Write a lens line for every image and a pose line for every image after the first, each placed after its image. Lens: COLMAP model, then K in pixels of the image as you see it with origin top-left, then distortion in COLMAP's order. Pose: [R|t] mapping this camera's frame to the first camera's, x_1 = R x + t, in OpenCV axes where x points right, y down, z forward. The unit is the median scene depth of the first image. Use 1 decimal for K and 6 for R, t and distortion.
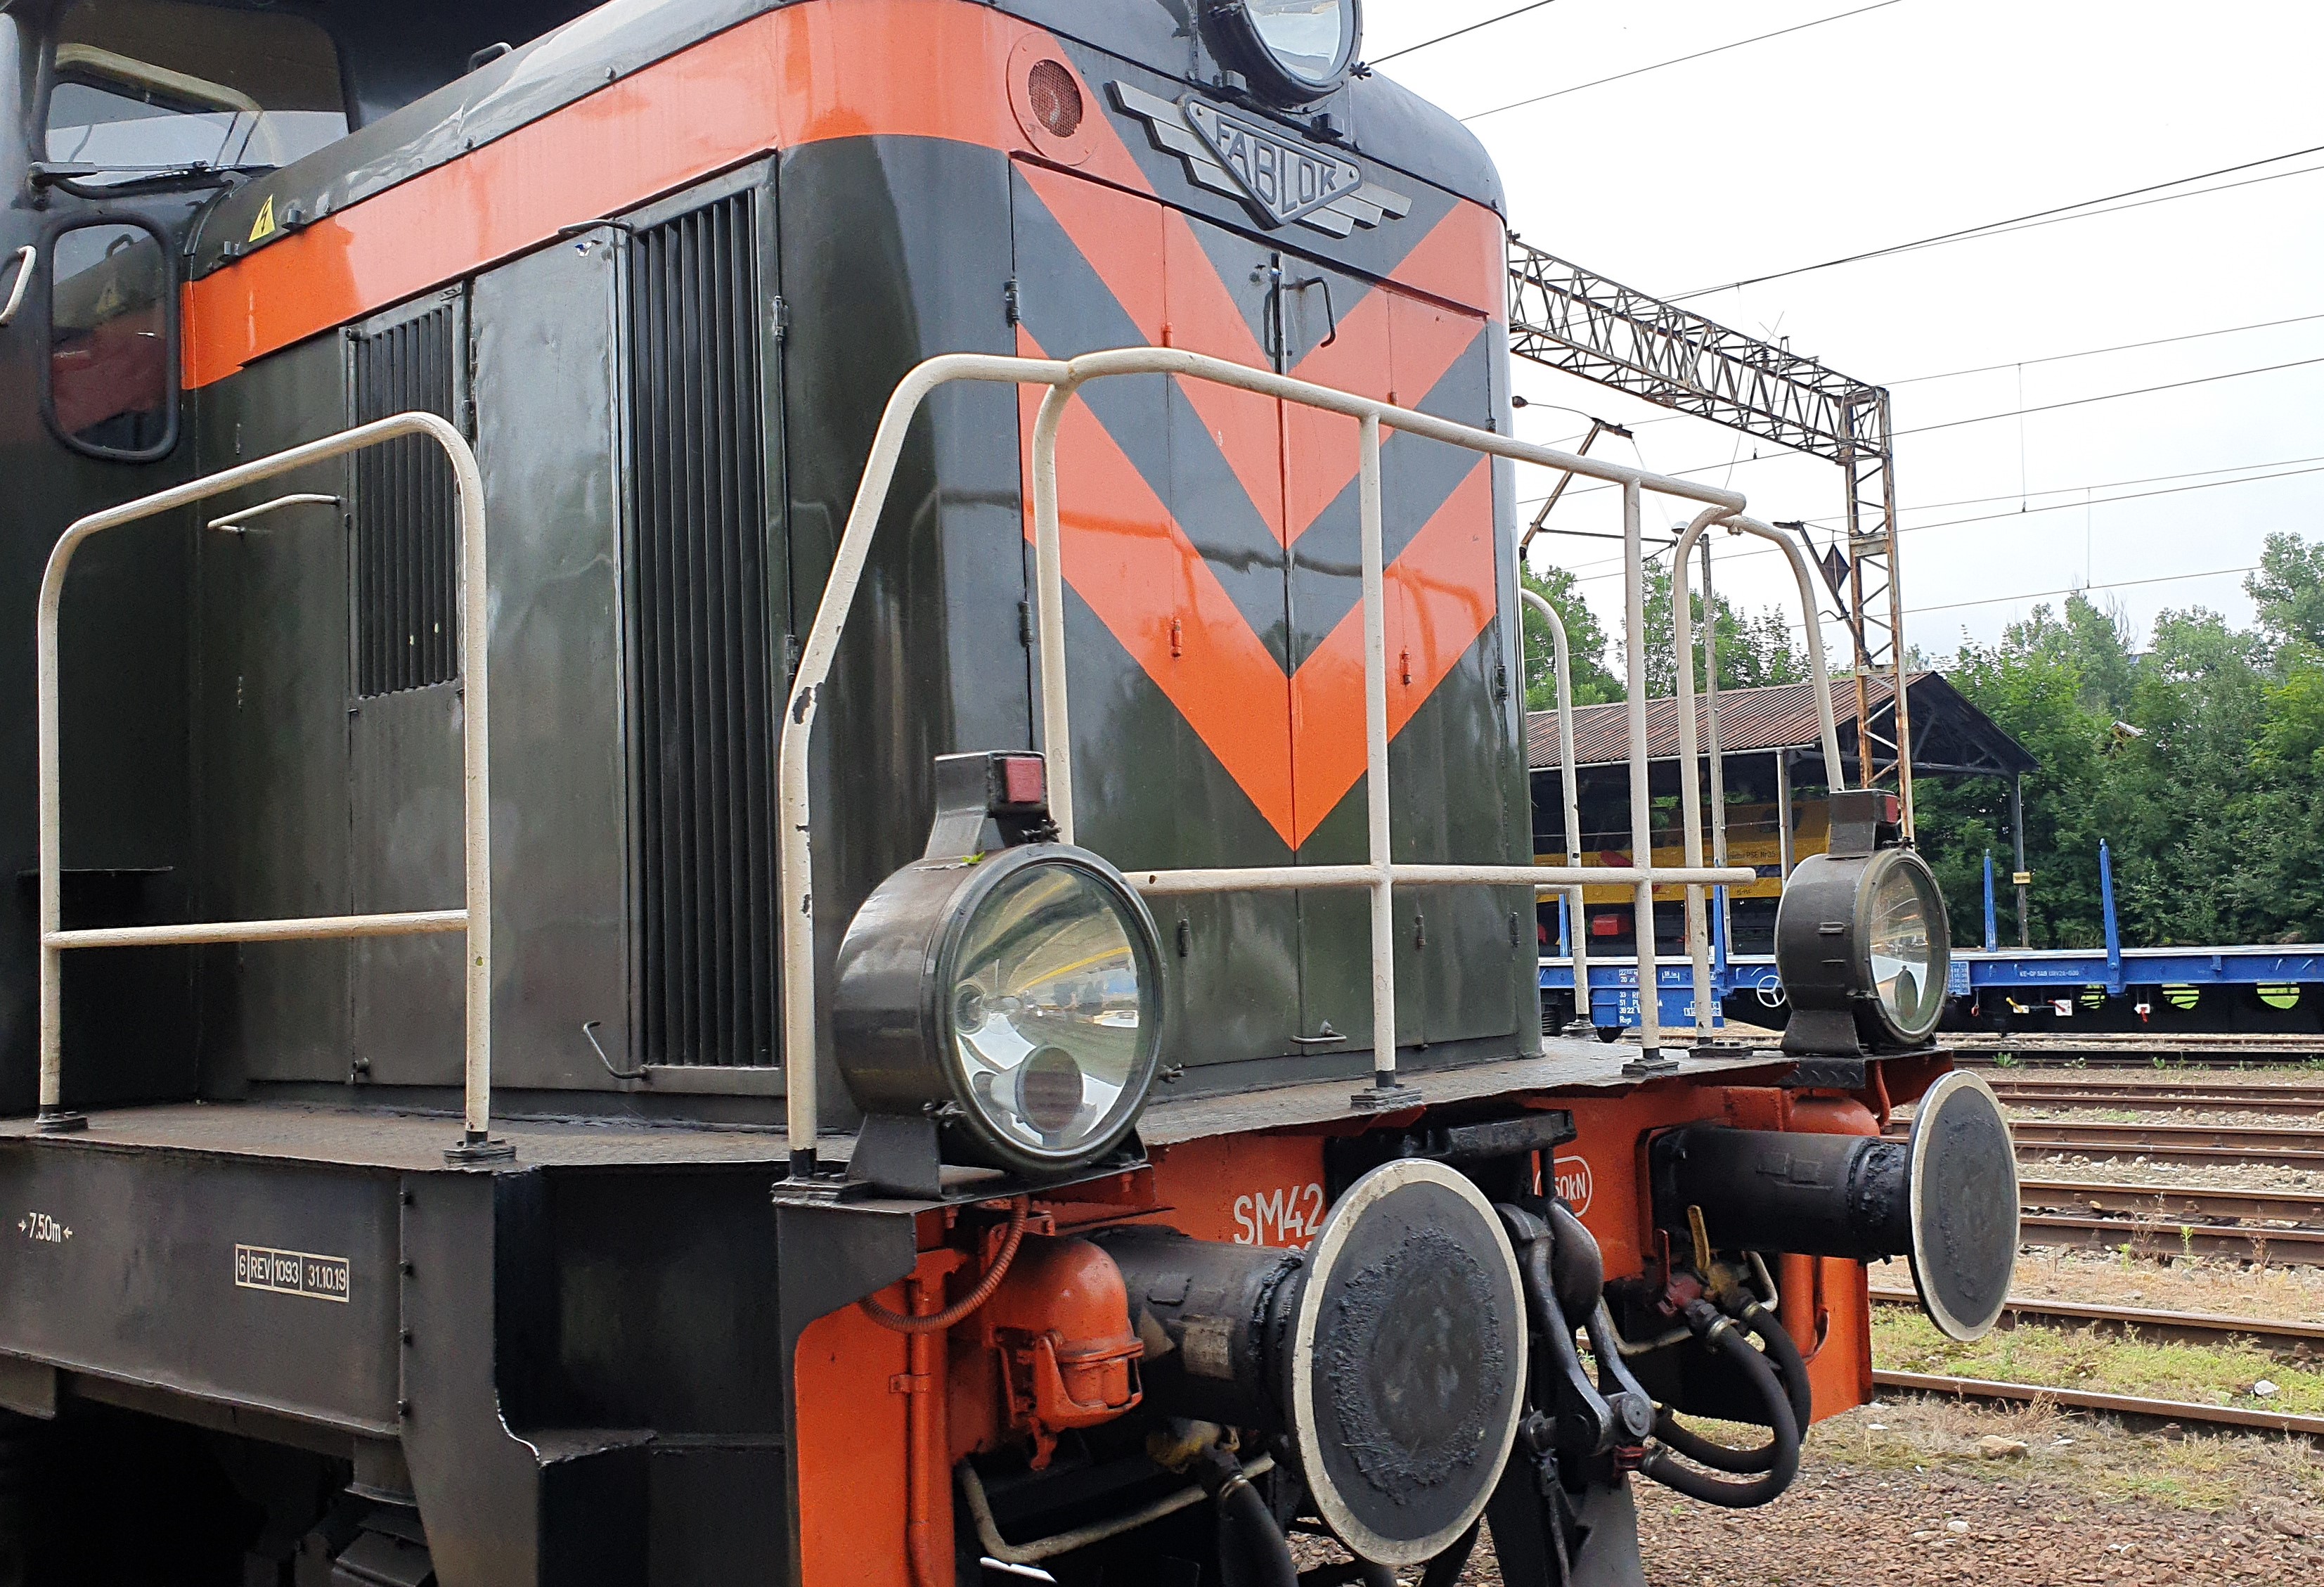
lens RADIAL K [[2200.2, 0, 1162.0], [0, 2200.2, 793.5], [0, 0, 1]] dist [-0.003251, -0.001843]
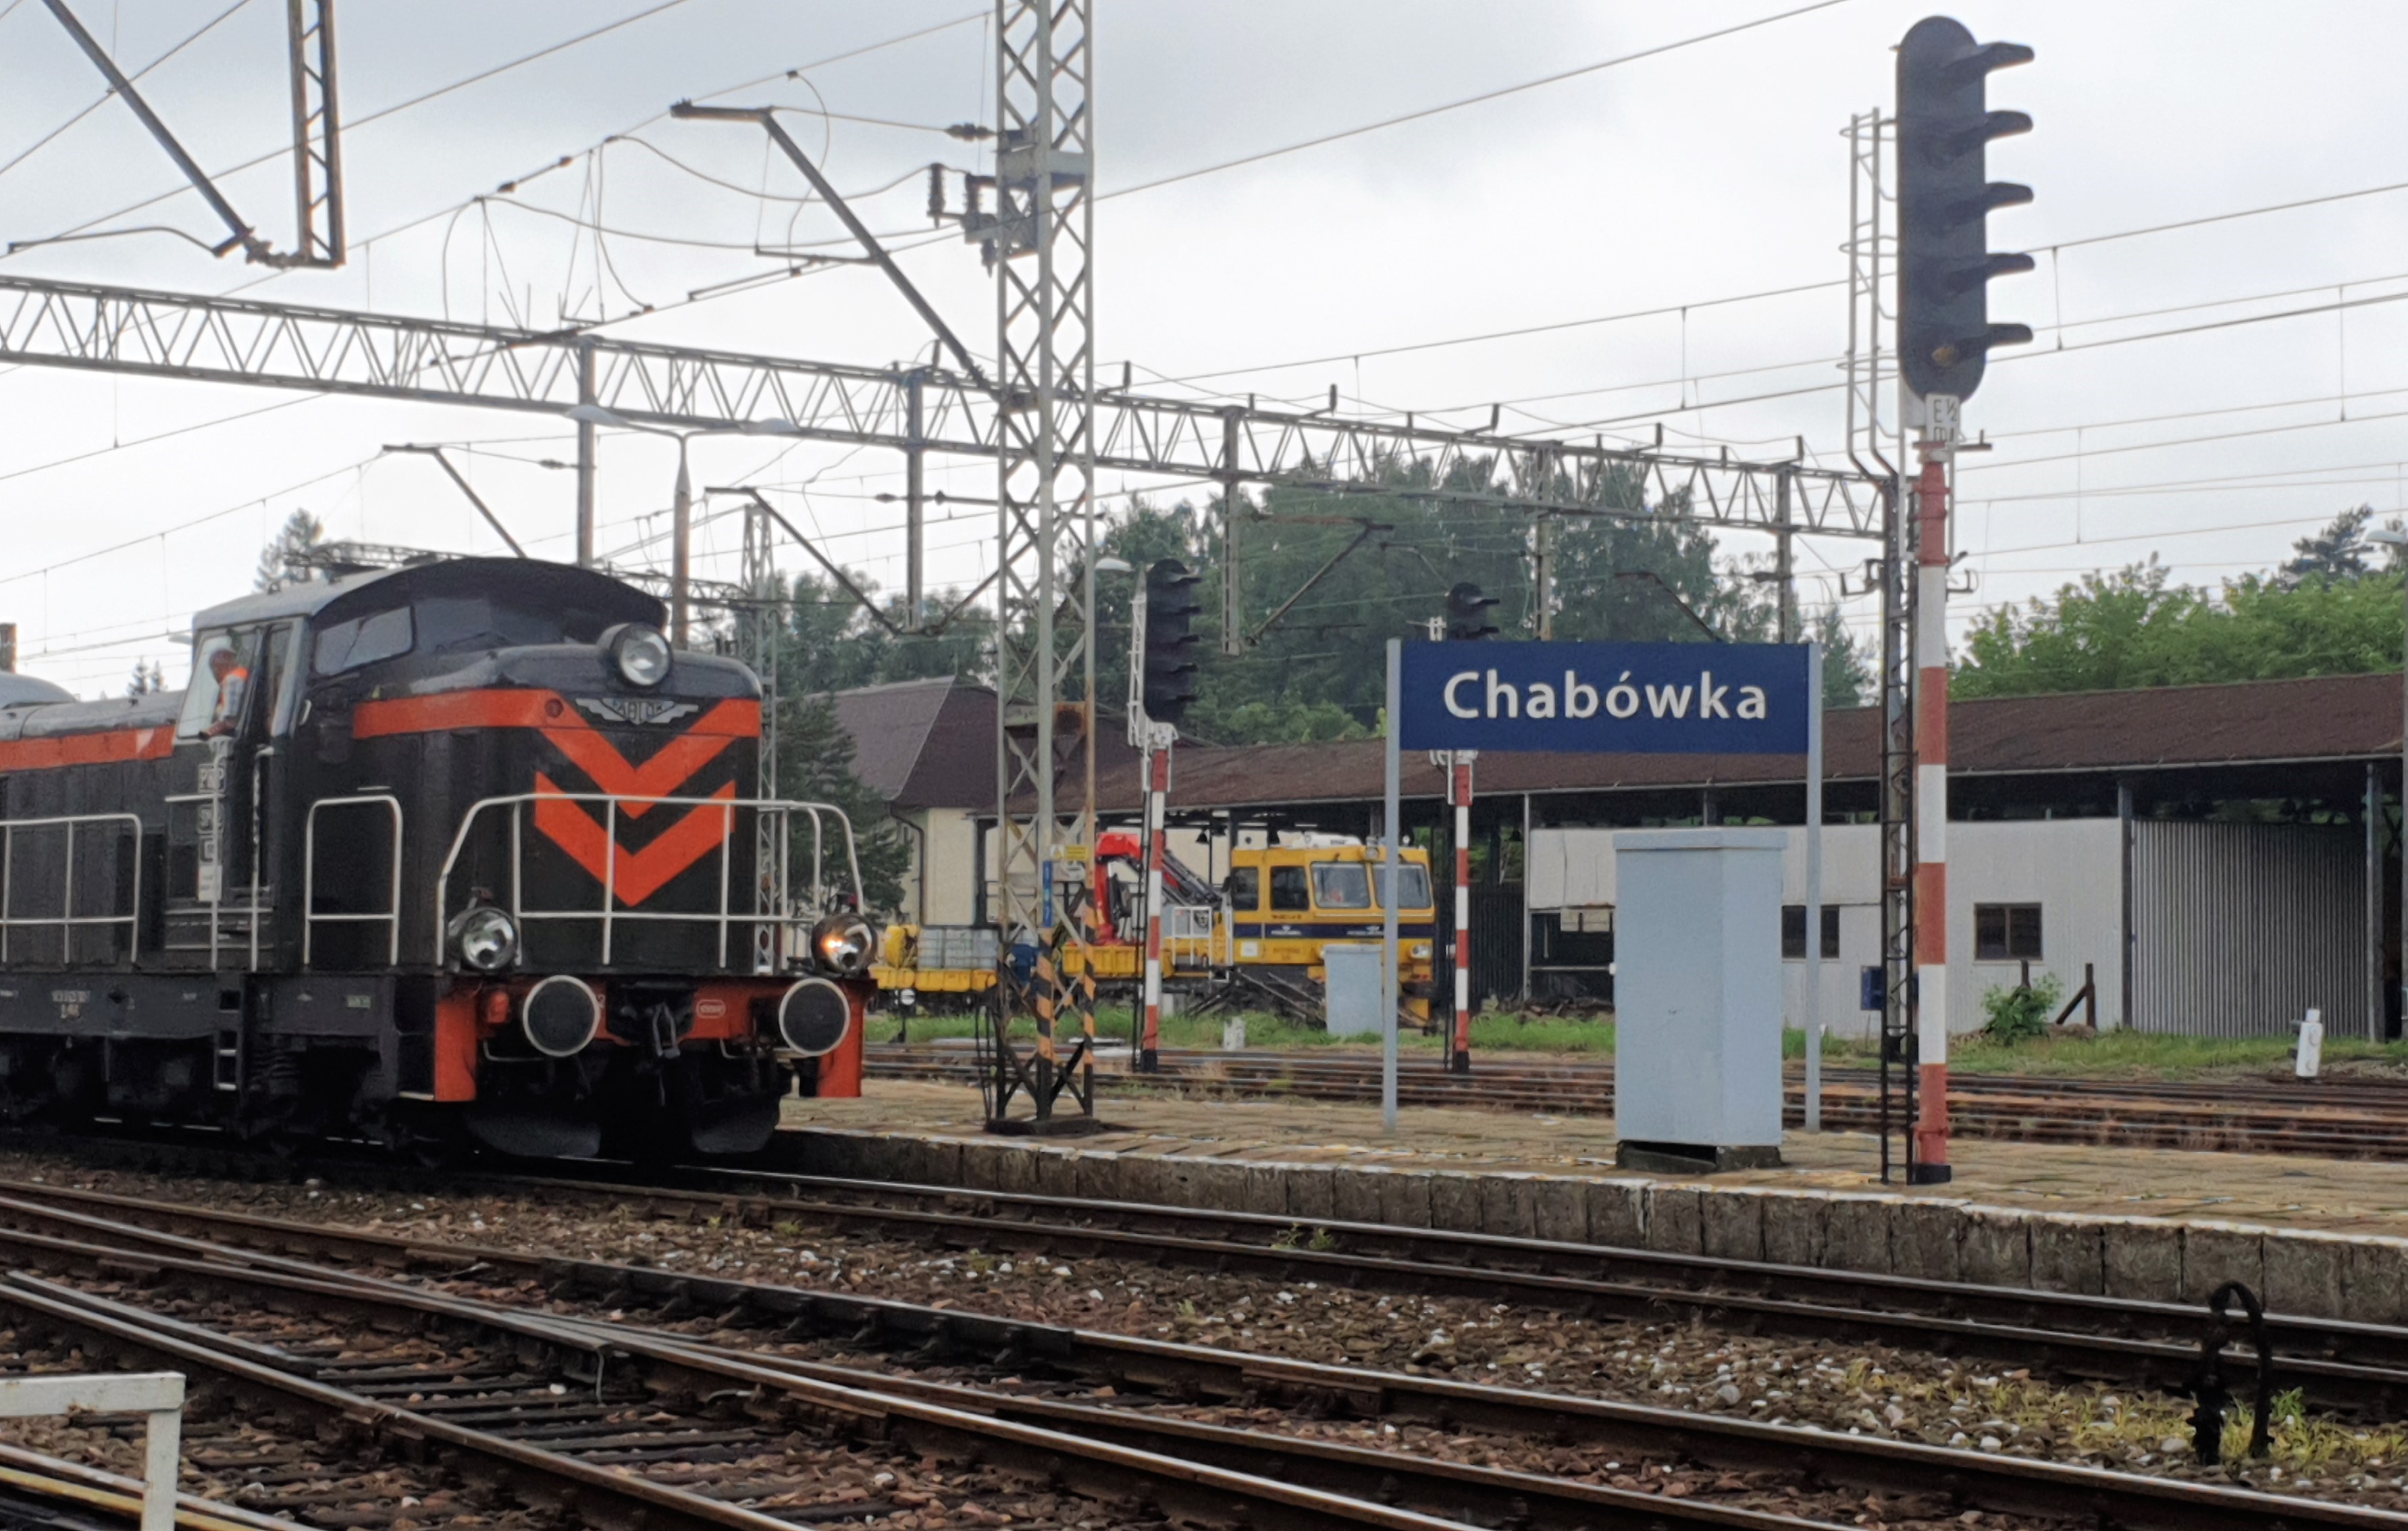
lens RADIAL K [[4789.5, 0, 1395.8], [0, 4789.5, 761.6], [0, 0, 1]] dist [0.182851, -0.037547]
pose [[0.966830, 0.031108, -0.253520, 4.062496], [-0.025308, 0.999339, 0.026111, -0.557202], [0.254165, -0.018829, 0.966978, -7.823018]]
